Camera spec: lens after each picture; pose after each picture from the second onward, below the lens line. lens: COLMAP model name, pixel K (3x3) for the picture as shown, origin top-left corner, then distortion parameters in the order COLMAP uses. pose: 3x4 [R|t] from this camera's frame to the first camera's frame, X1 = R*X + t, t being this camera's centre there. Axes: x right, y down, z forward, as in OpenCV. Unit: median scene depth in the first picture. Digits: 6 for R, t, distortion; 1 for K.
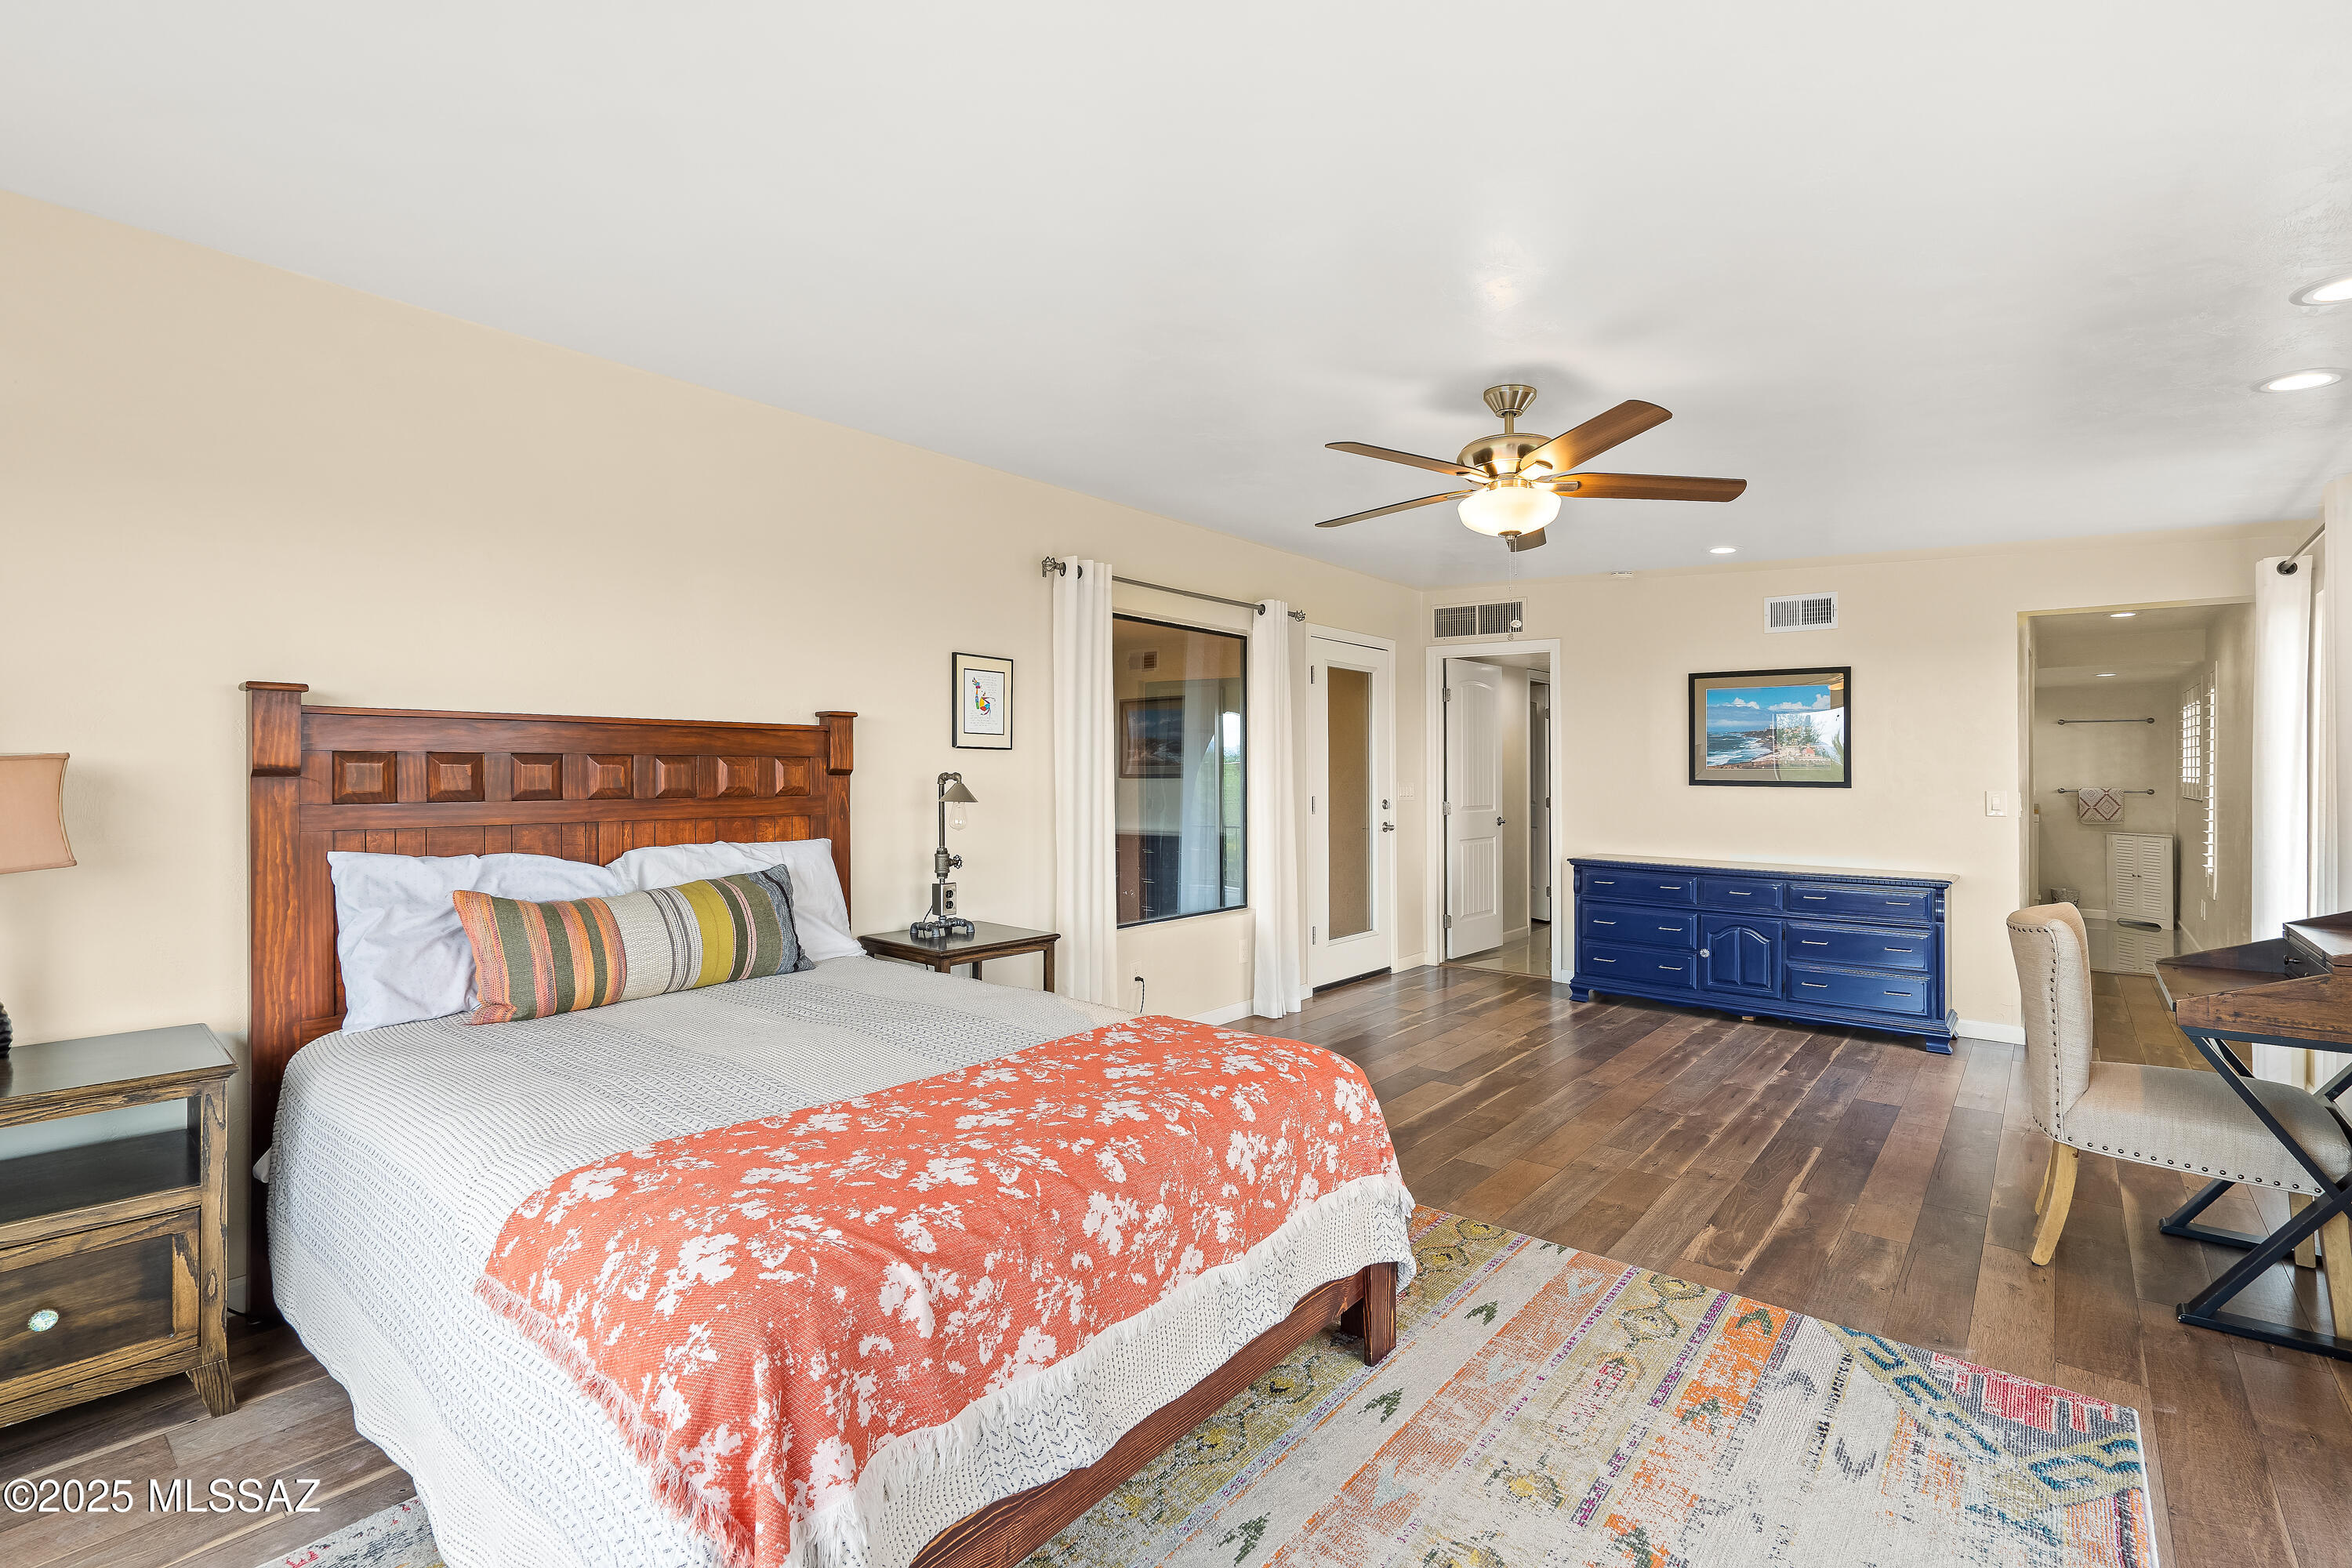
lens RADIAL K [[1079.1, 0, 1183.8], [0, 1079.1, 775.3], [0, 0, 1]] dist [-0.002762, 0.001416]
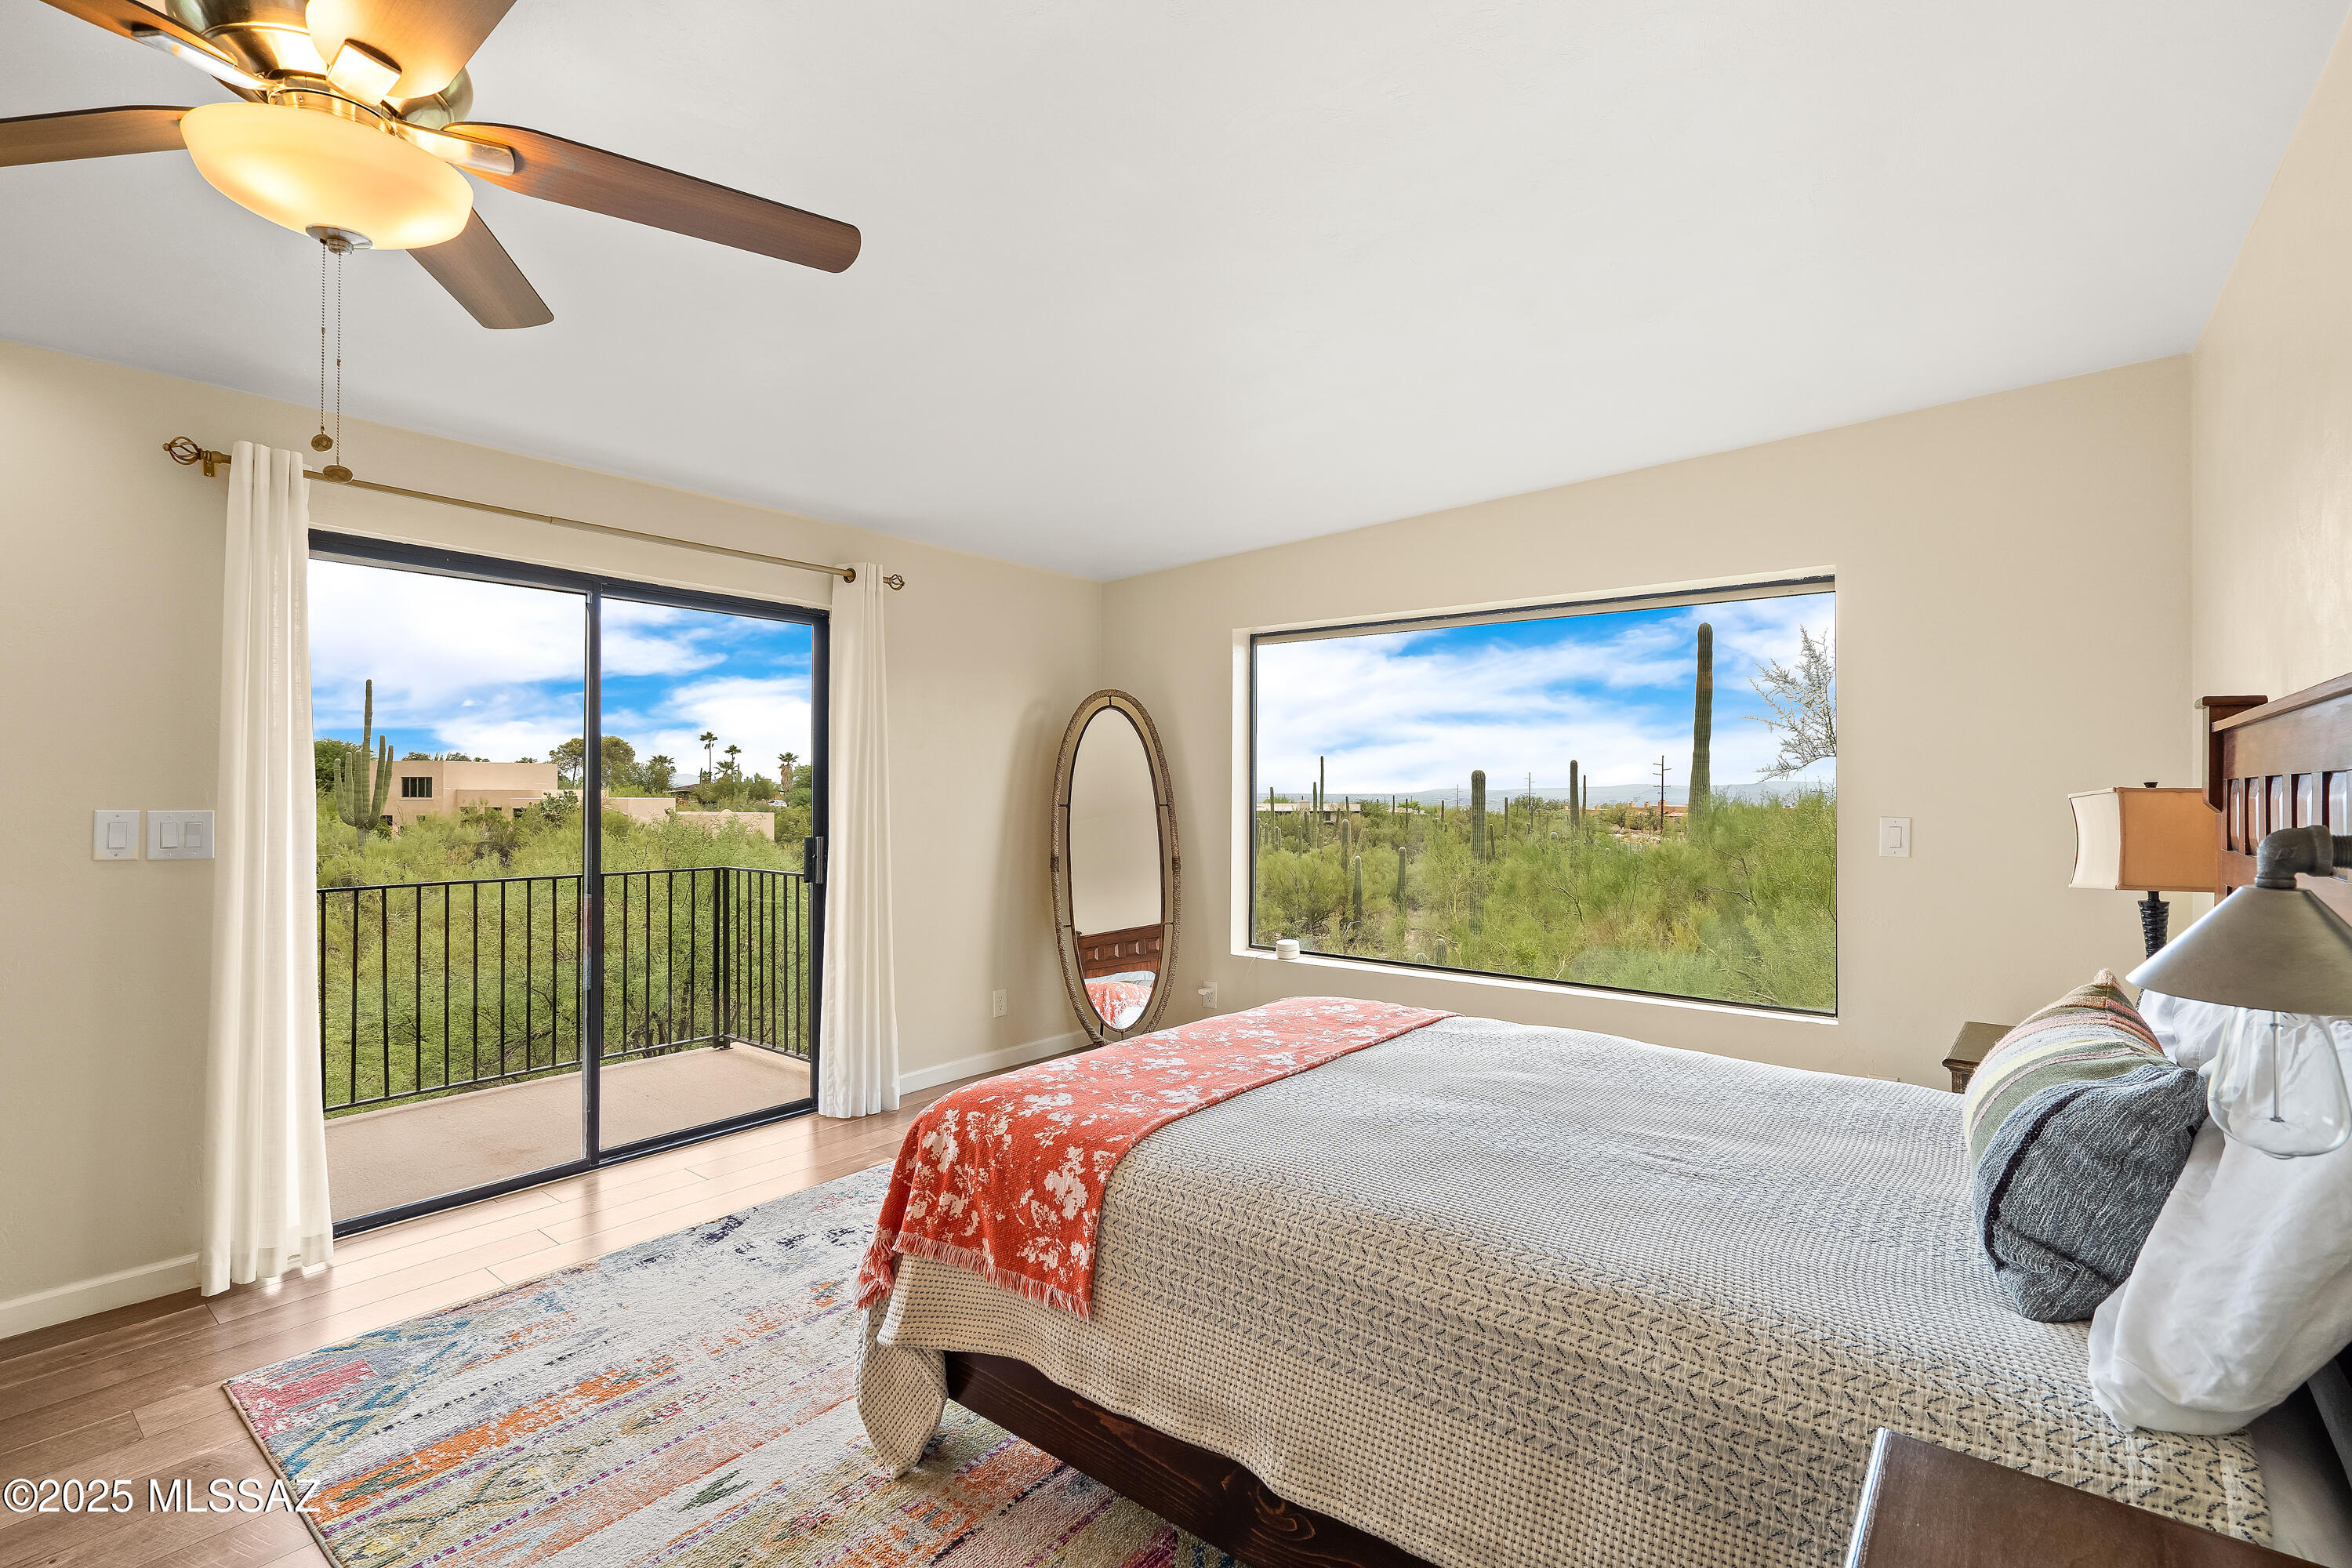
lens RADIAL K [[1079.1, 0, 1173.1], [0, 1079.1, 783.5], [0, 0, 1]] dist [-0.002762, 0.001416]
pose [[-0.999906, -0.007014, -0.011752, -0.042698], [-0.007066, 0.999965, 0.004394, -0.017900], [0.011721, 0.004477, -0.999921, 2.046026]]
